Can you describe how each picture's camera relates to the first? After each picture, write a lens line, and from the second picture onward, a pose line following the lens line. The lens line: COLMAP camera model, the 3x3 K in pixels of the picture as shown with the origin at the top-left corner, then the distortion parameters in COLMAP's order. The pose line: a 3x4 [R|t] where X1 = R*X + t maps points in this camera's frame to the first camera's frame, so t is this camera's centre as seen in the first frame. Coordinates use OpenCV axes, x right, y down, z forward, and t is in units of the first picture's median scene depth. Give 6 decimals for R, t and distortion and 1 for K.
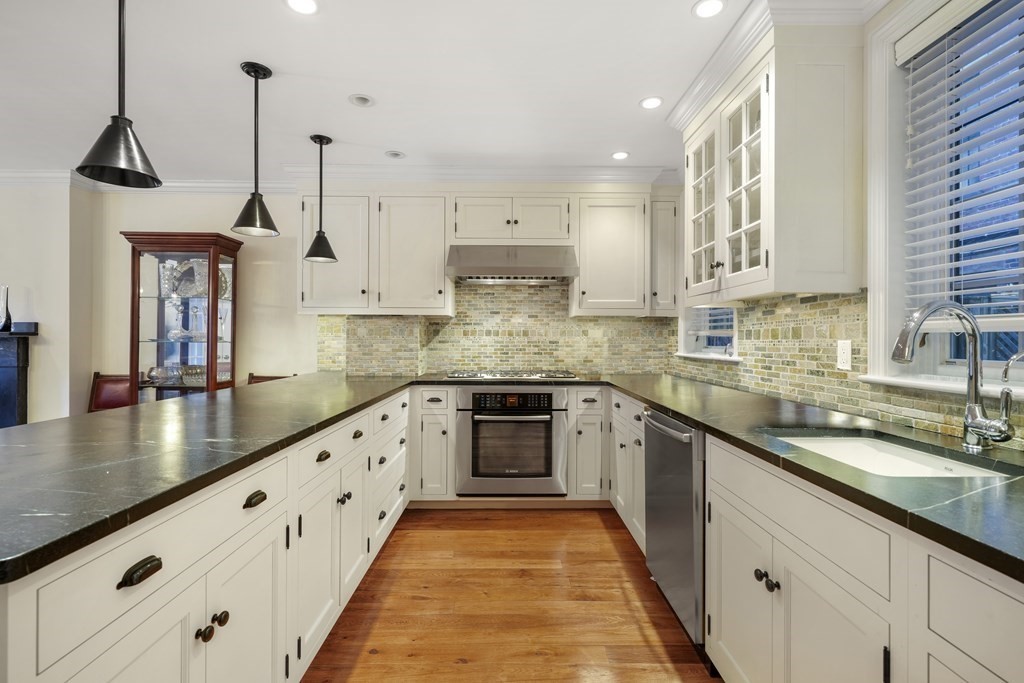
lens RADIAL K [[474.0, 0, 508.4], [0, 474.0, 339.2], [0, 0, 1]] dist [0.004270, 0.001242]
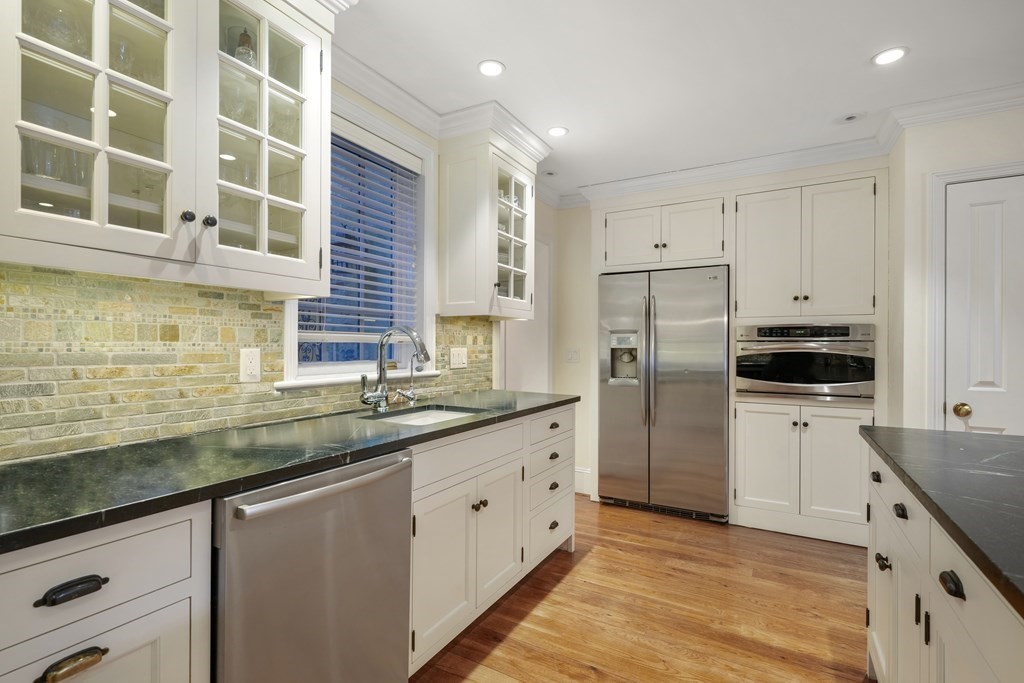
lens RADIAL K [[474.0, 0, 517.7], [0, 474.0, 344.5], [0, 0, 1]] dist [0.004270, 0.001242]
pose [[-0.860543, -0.003266, 0.509367, -0.135816], [-0.004670, 0.999988, -0.001478, -0.004651], [-0.509357, -0.003651, -0.860548, 0.957763]]
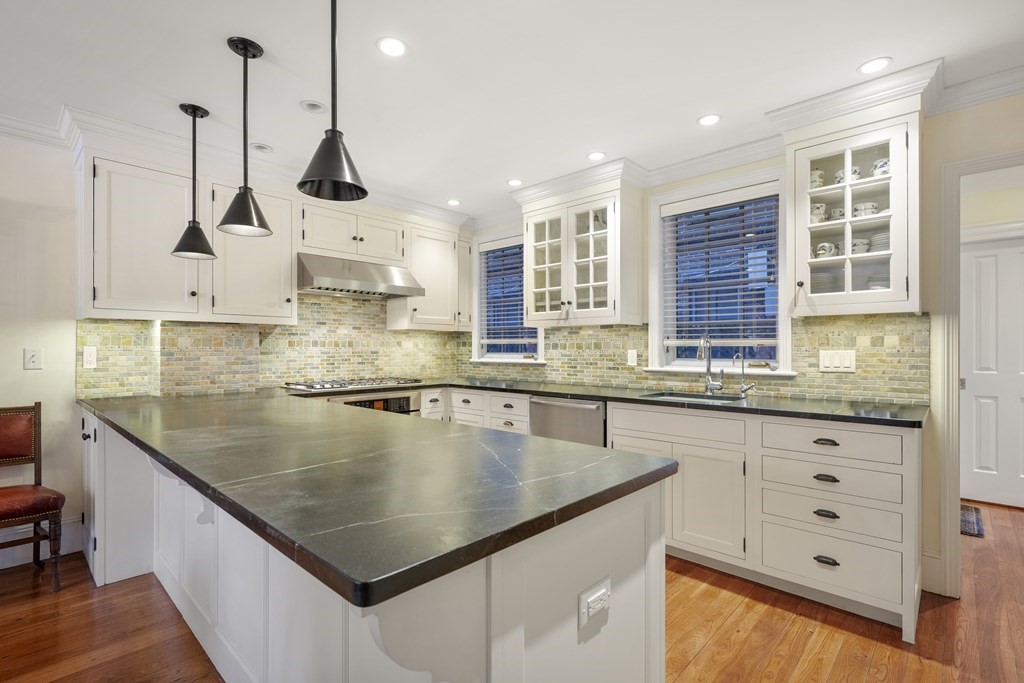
lens RADIAL K [[474.0, 0, 518.8], [0, 474.0, 346.2], [0, 0, 1]] dist [0.004270, 0.001242]
pose [[0.689435, 0.000063, 0.724347, -0.605481], [0.002401, 0.999994, -0.002373, -0.005656], [-0.724343, 0.003375, 0.689431, 0.017546]]
